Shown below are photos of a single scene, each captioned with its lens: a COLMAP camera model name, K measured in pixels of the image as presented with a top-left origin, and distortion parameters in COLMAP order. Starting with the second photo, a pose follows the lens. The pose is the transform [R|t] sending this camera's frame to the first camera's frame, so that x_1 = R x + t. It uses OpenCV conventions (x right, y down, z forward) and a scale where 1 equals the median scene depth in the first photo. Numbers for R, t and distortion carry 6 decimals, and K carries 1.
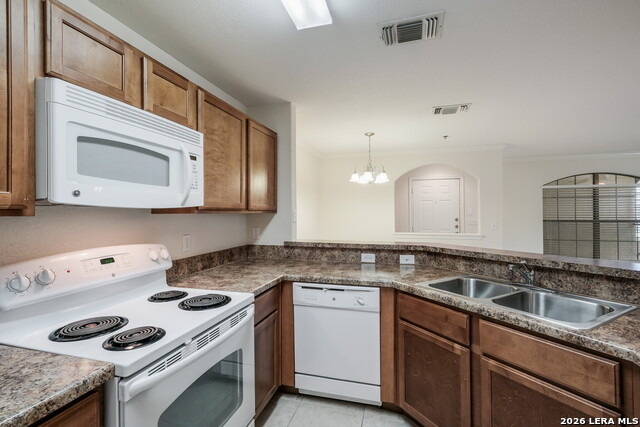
lens RADIAL K [[294.9, 0, 319.2], [0, 294.9, 208.6], [0, 0, 1]] dist [0.004752, -0.000142]
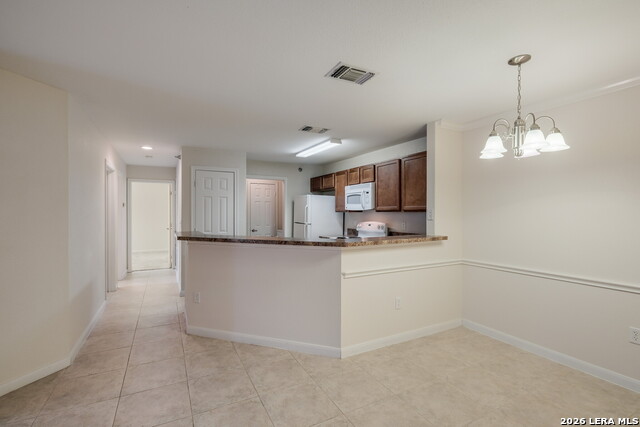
lens RADIAL K [[294.9, 0, 319.6], [0, 294.9, 214.4], [0, 0, 1]] dist [0.004752, -0.000142]
pose [[-0.722304, 0.008834, -0.691519, 1.510114], [0.010210, 0.999946, 0.002110, 0.023293], [0.691500, -0.005536, -0.722355, 2.188028]]
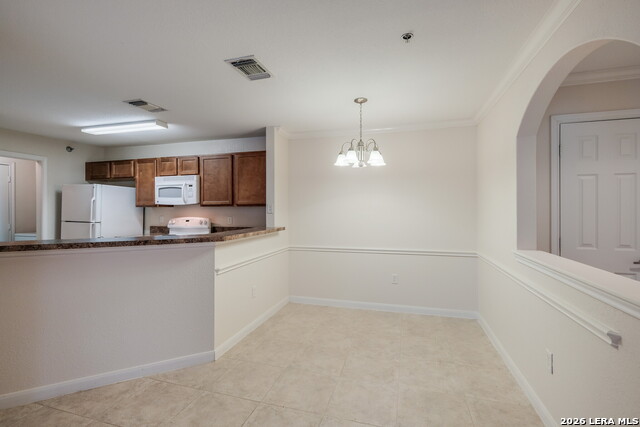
lens RADIAL K [[294.9, 0, 319.7], [0, 294.9, 209.5], [0, 0, 1]] dist [0.004752, -0.000142]
pose [[-0.010942, 0.004906, -0.999928, 1.777176], [0.012047, 0.999916, 0.004774, 0.035541], [0.999868, -0.011994, -0.011000, 1.744491]]
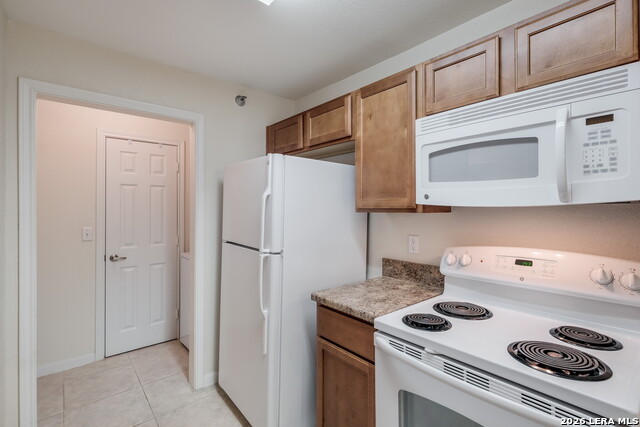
lens RADIAL K [[294.9, 0, 319.9], [0, 294.9, 206.7], [0, 0, 1]] dist [0.004752, -0.000142]
pose [[-0.548144, -0.001149, -0.836383, 0.292468], [0.011250, 0.999898, -0.008747, -0.000319], [0.836309, -0.014204, -0.548075, 0.678654]]
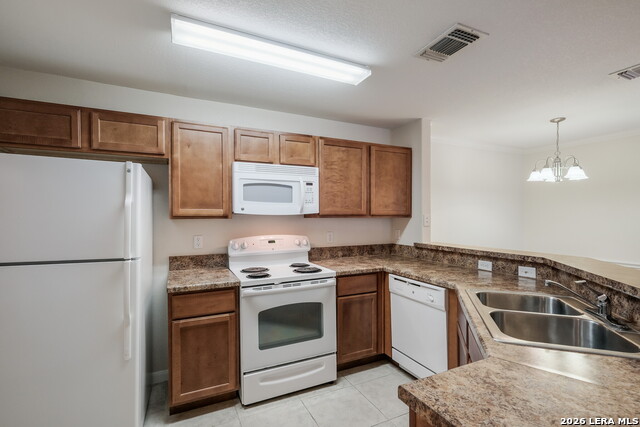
lens RADIAL K [[294.9, 0, 317.0], [0, 294.9, 217.1], [0, 0, 1]] dist [0.004752, -0.000142]
pose [[0.661428, 0.004428, -0.749996, 0.662543], [0.008307, 0.999878, 0.013229, -0.007445], [0.749963, -0.014980, 0.661310, -0.046532]]
